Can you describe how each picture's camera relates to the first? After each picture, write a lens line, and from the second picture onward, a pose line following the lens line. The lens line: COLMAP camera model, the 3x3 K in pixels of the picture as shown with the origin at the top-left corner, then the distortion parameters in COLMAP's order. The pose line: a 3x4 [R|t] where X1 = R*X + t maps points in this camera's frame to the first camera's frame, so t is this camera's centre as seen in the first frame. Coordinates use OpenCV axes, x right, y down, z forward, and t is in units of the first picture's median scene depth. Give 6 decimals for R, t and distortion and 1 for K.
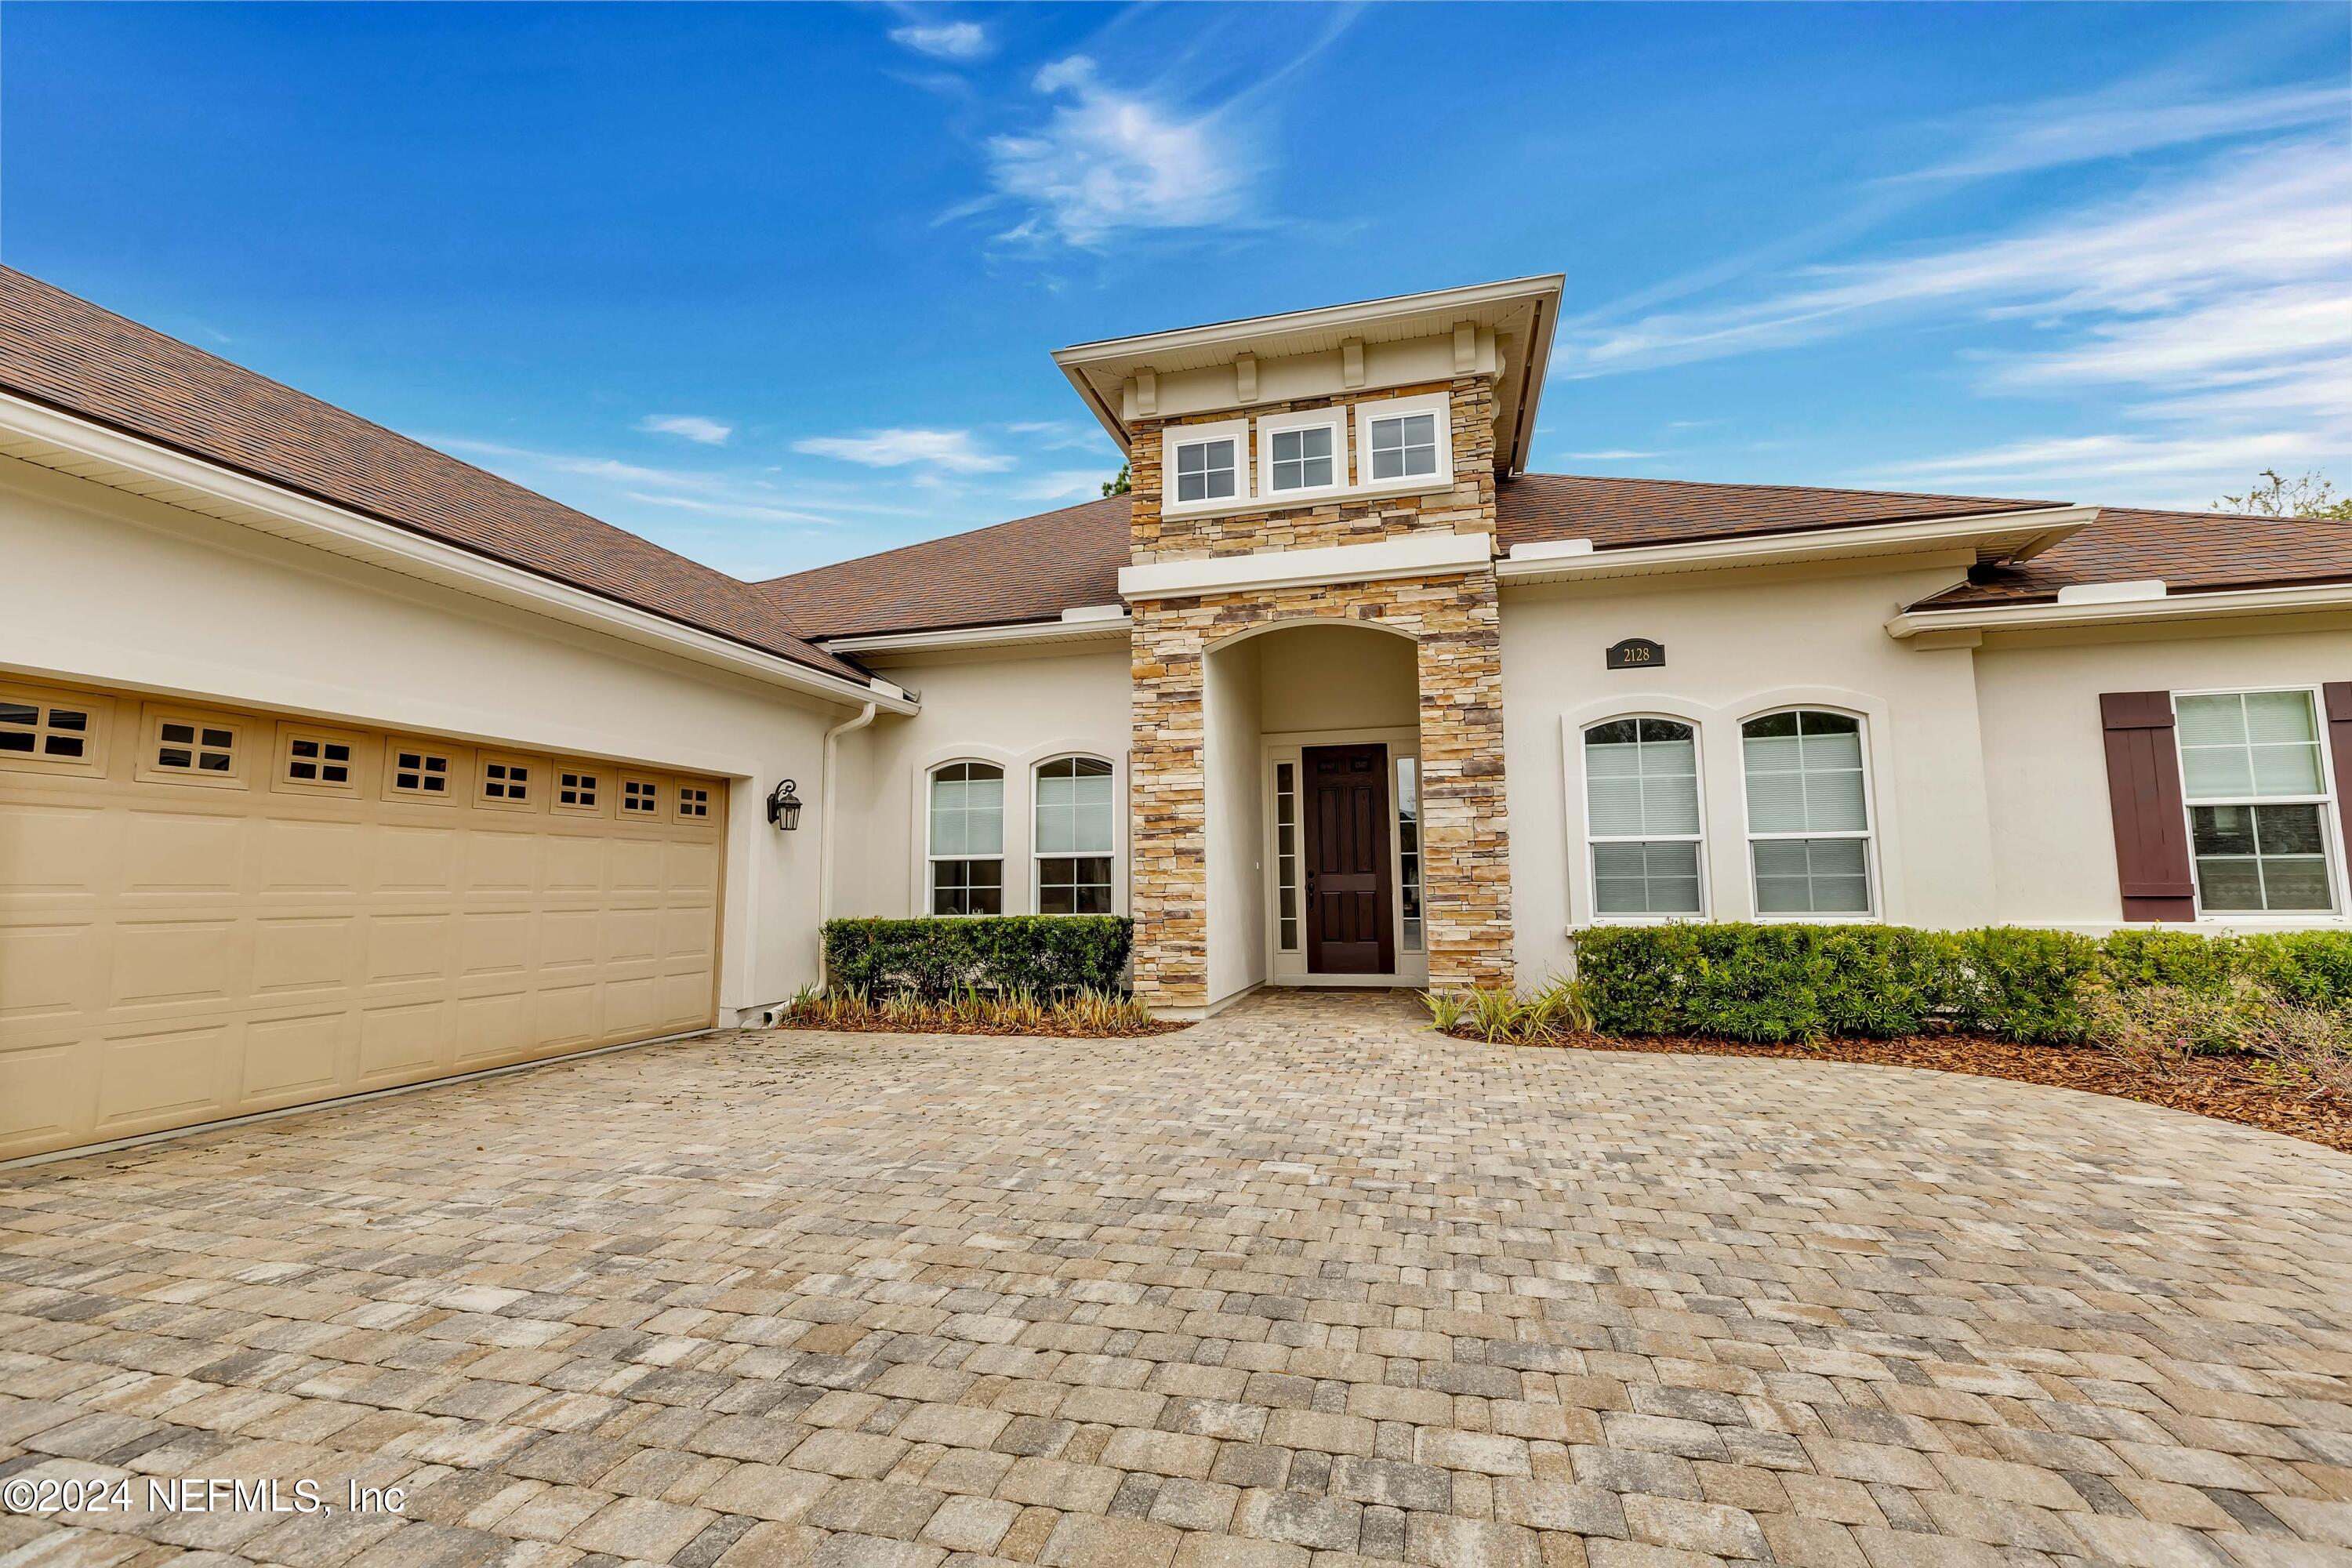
lens RADIAL K [[1033.8, 0, 1176.0], [0, 1033.8, 784.0], [0, 0, 1]] dist [0.001633, 0.000179]
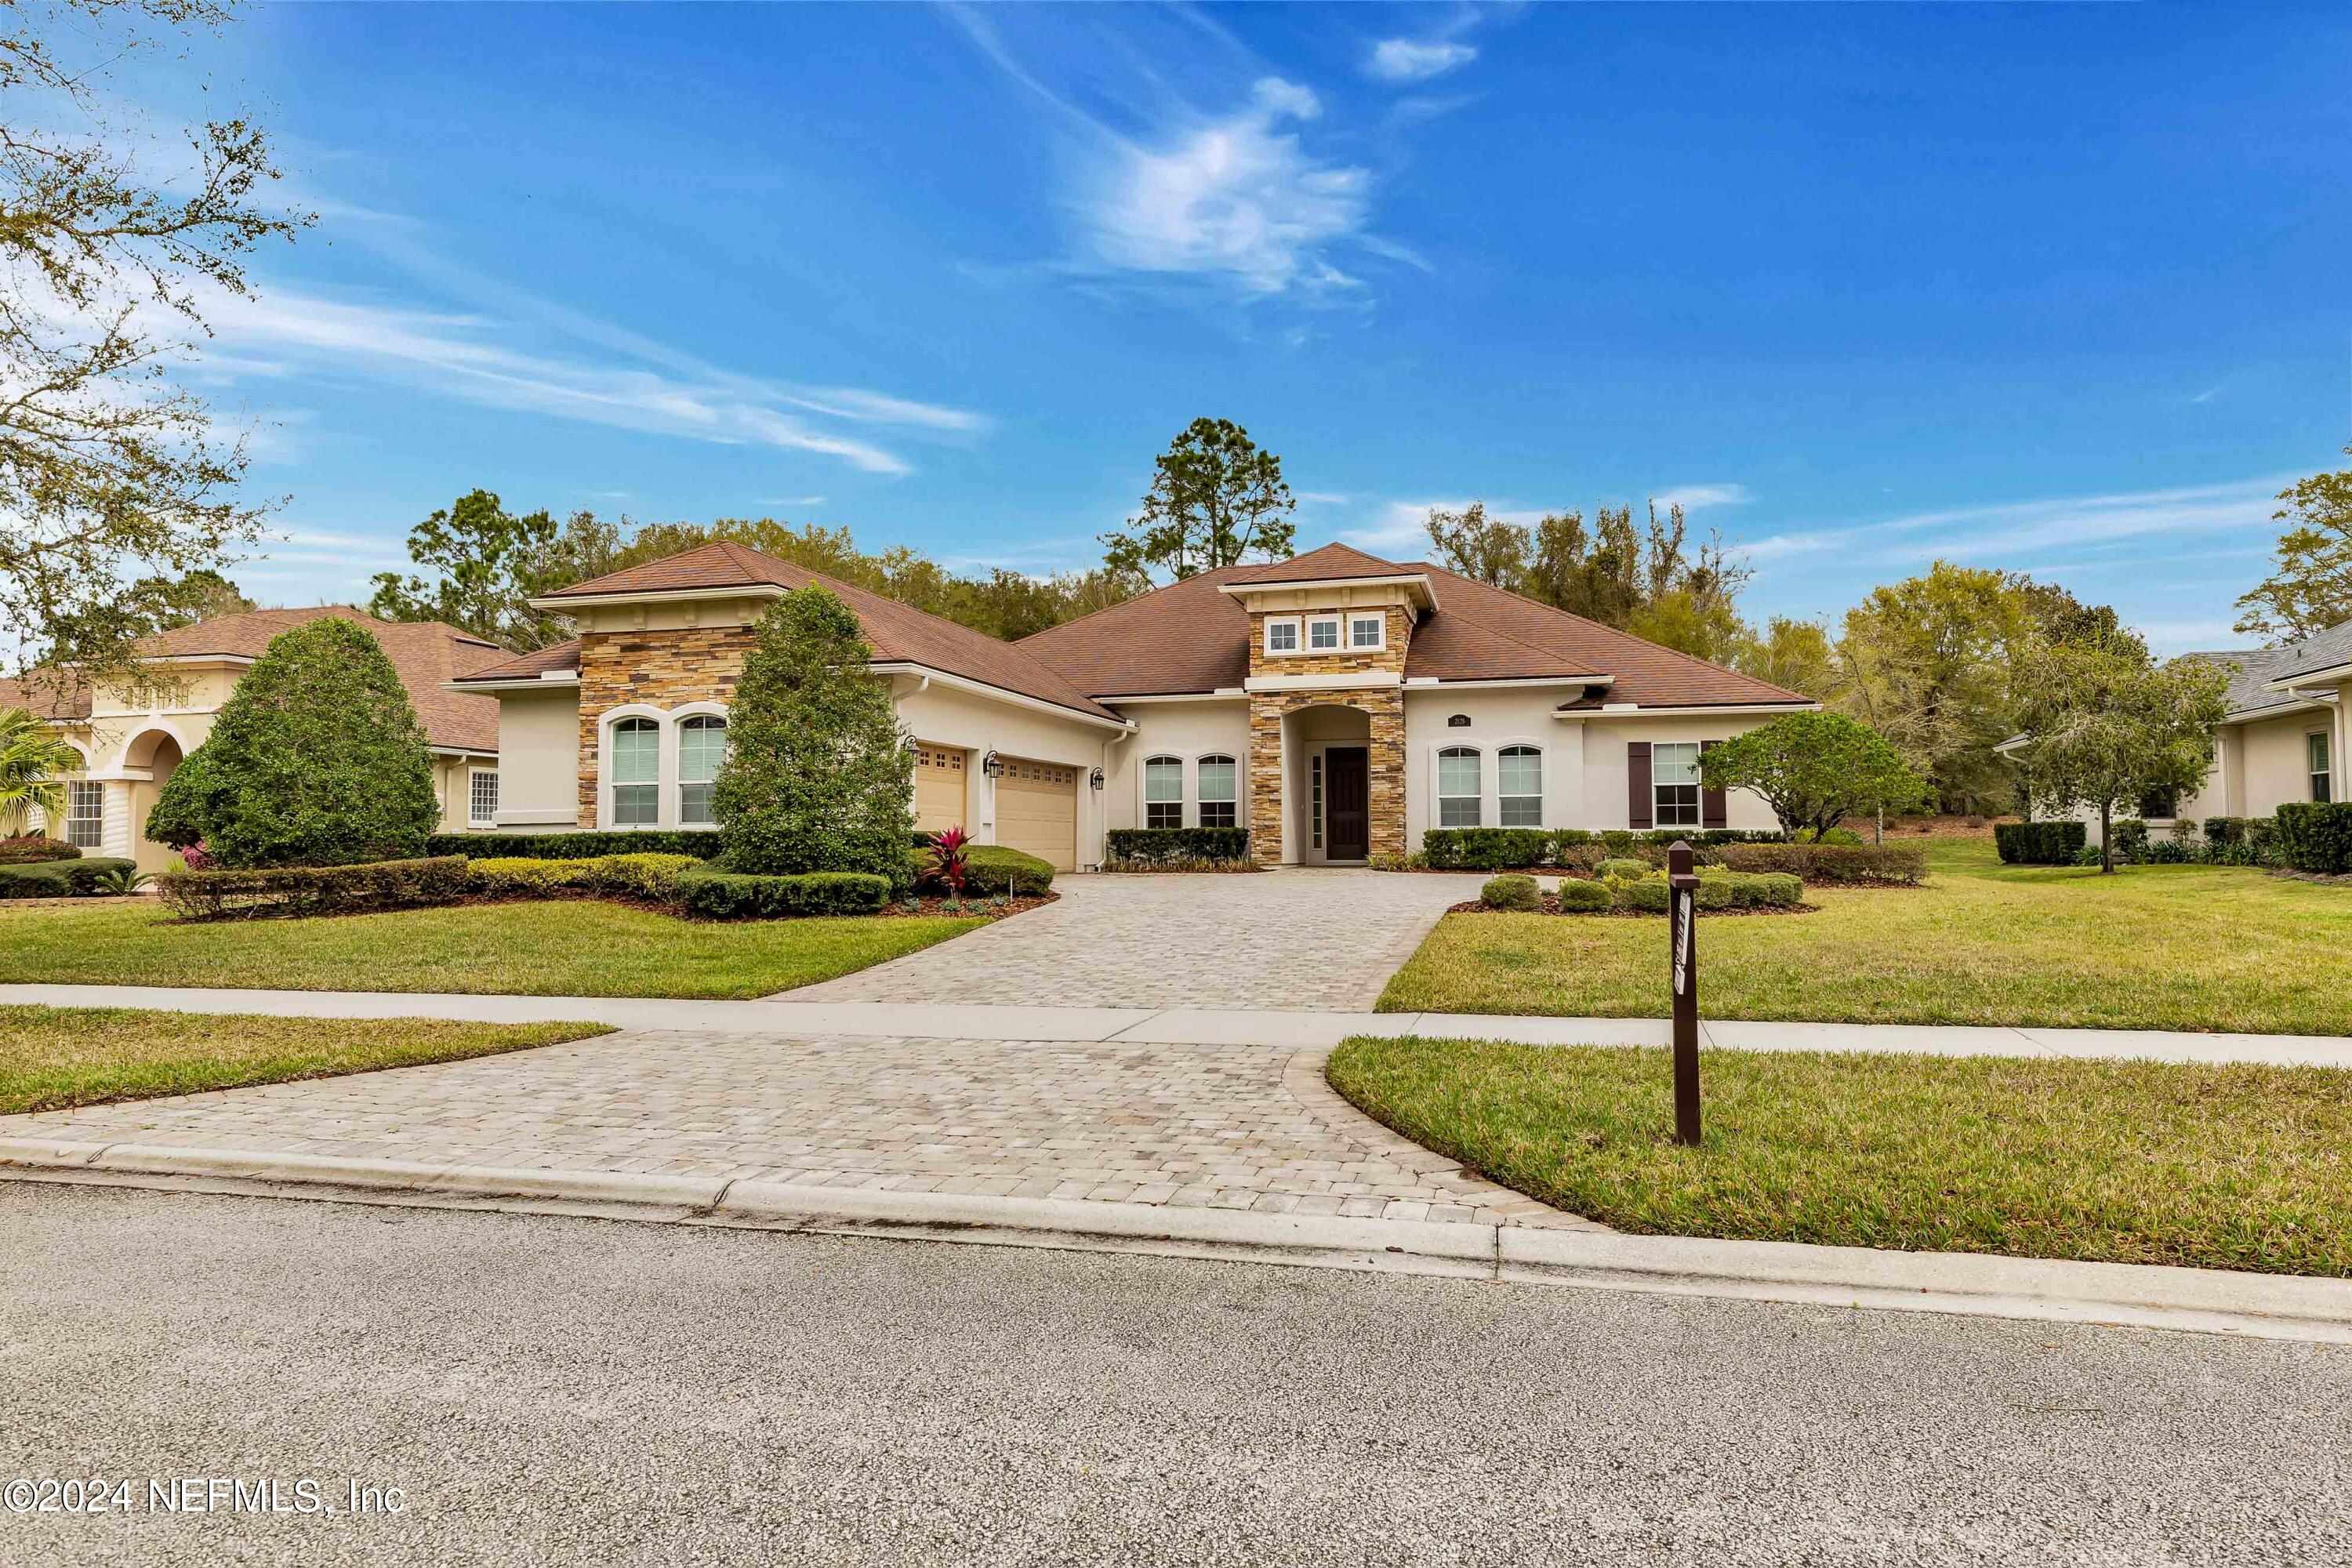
lens RADIAL K [[1385.1, 0, 1176.0], [0, 1385.1, 784.0], [0, 0, 1]] dist [0.005431, 0.001086]
pose [[0.999972, 0.005946, -0.004574, -0.200710], [-0.005660, 0.998176, 0.060111, -0.162842], [0.004923, -0.060083, 0.998181, -2.185105]]
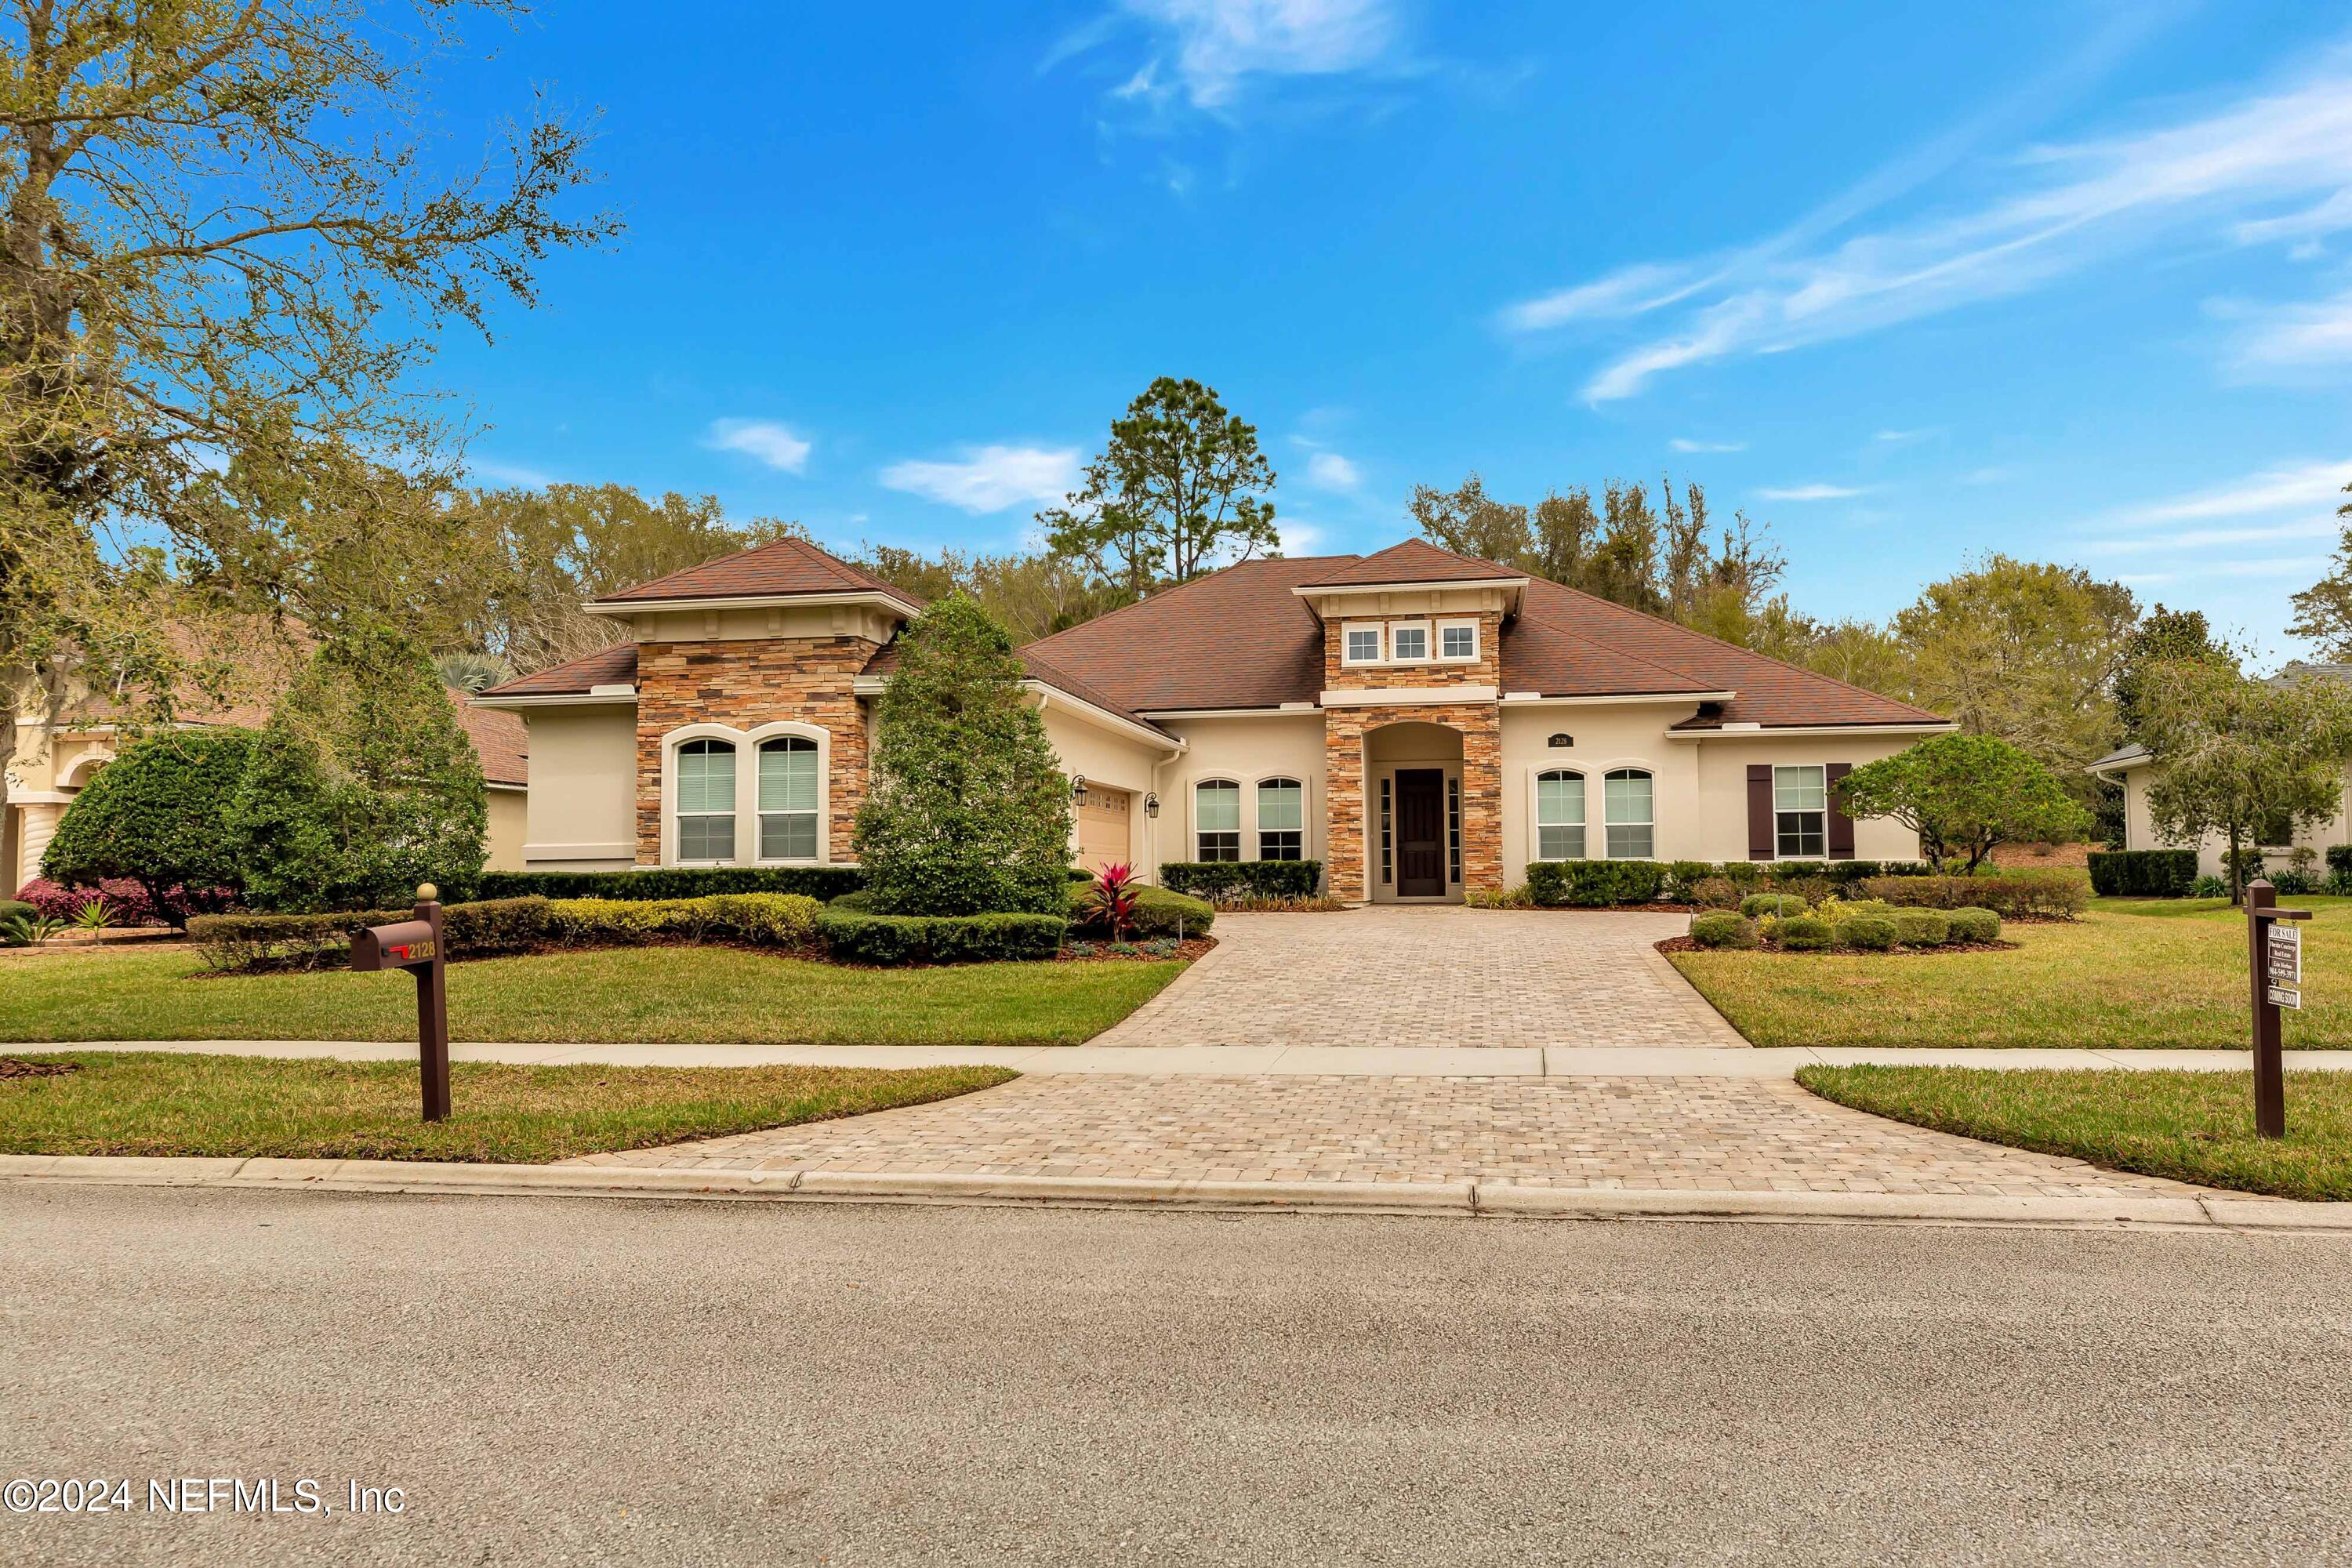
lens RADIAL K [[1686.4, 0, 1176.0], [0, 1686.4, 784.0], [0, 0, 1]] dist [-0.002595, 0.001435]
pose [[0.997020, 0.006070, 0.076908, -0.616866], [-0.009734, 0.998831, 0.047354, -0.187201], [-0.076531, -0.047962, 0.995913, -2.399073]]
